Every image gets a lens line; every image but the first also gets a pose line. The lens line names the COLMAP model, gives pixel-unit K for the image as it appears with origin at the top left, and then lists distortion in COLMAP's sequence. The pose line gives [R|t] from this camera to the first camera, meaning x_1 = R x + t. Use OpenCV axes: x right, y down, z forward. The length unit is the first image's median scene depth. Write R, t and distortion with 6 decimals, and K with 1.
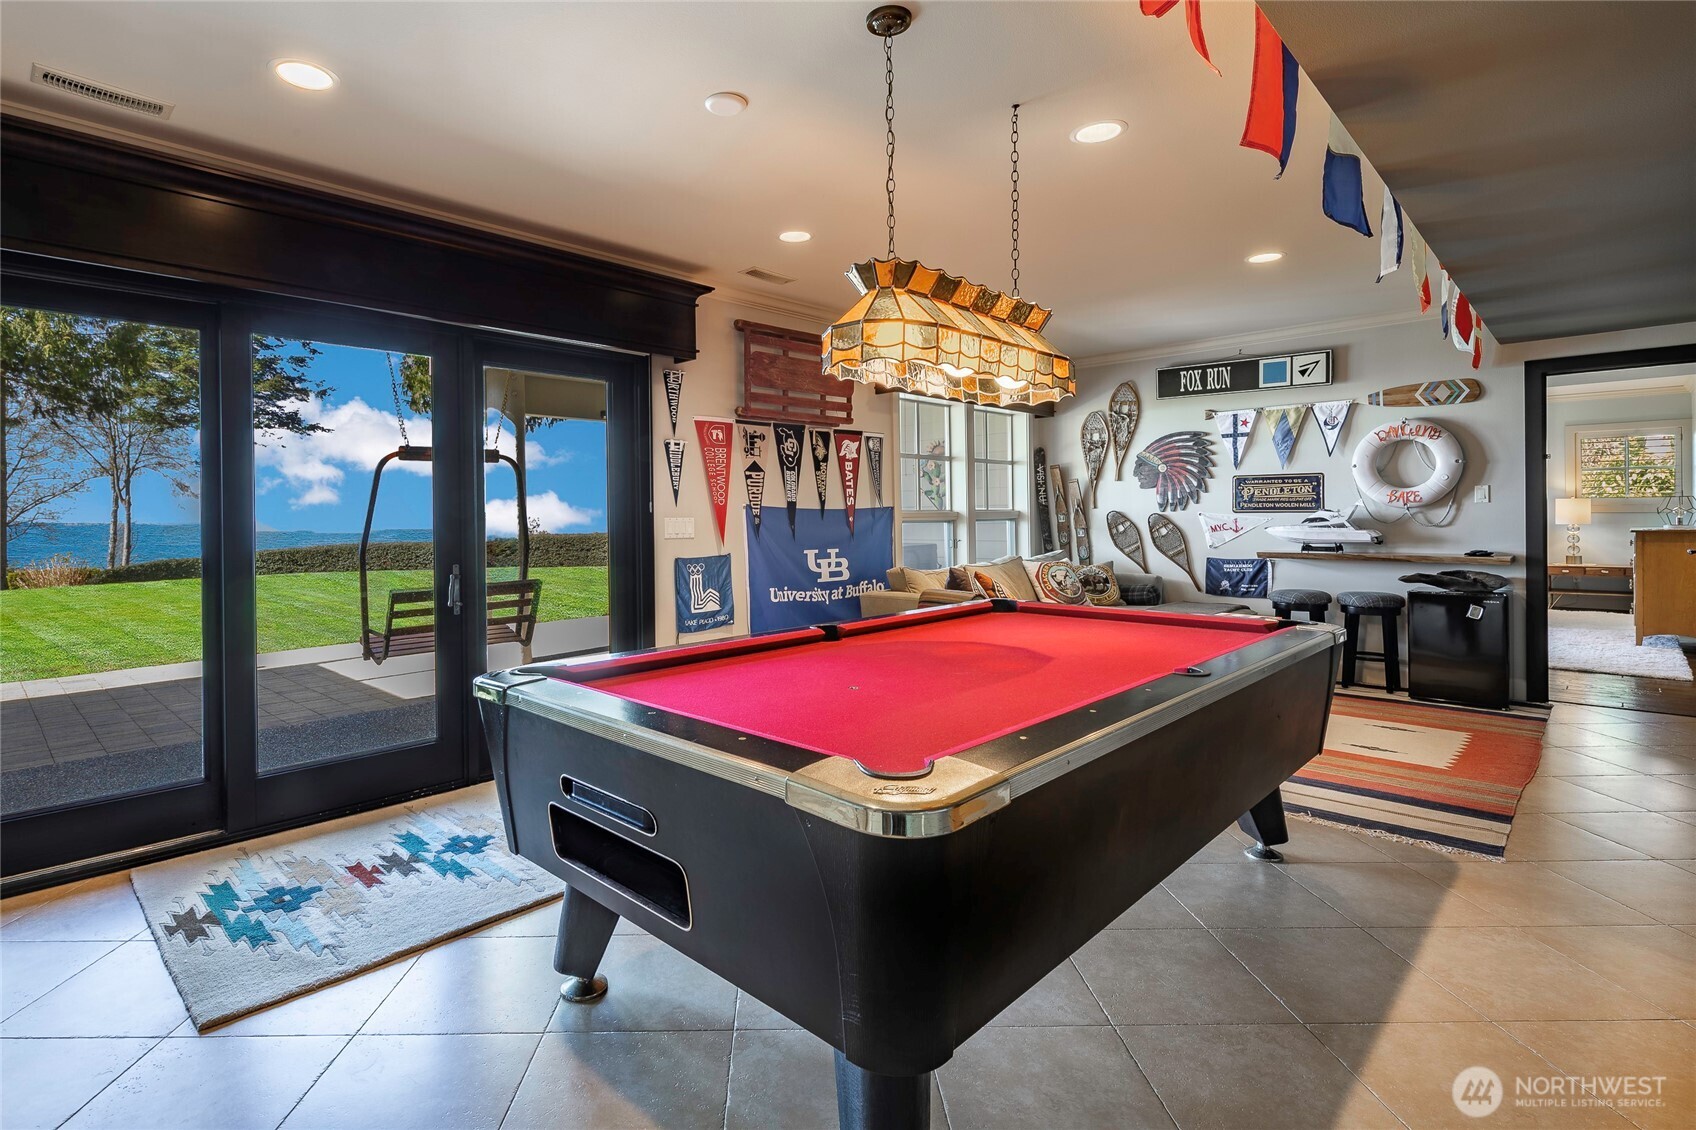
lens RADIAL K [[785.6, 0, 845.6], [0, 785.6, 522.9], [0, 0, 1]] dist [-0.001789, -0.000060]
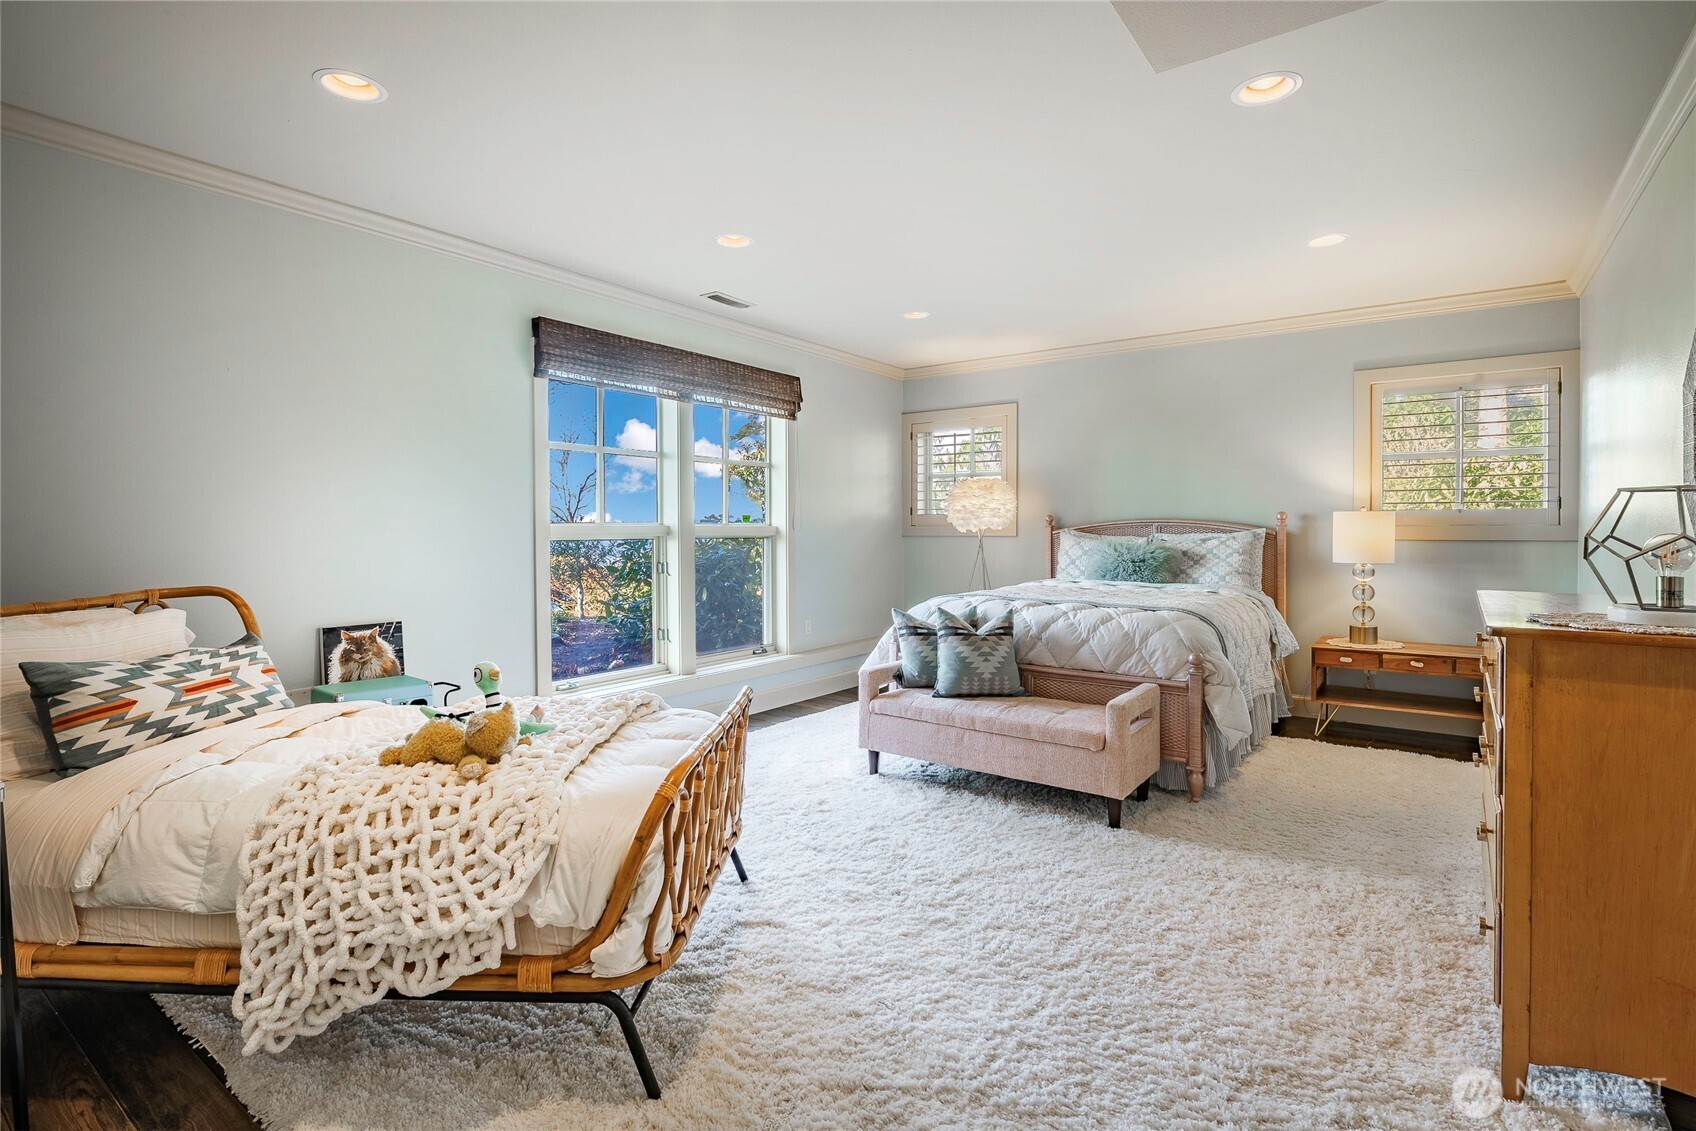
lens RADIAL K [[812.9, 0, 848.1], [0, 812.9, 549.8], [0, 0, 1]] dist [0.004725, 0.000275]
pose [[0.988945, 0.007564, 0.148092, 0.563639], [-0.009702, 0.999859, 0.013721, -0.011721], [-0.147967, -0.015006, 0.988878, 0.573202]]
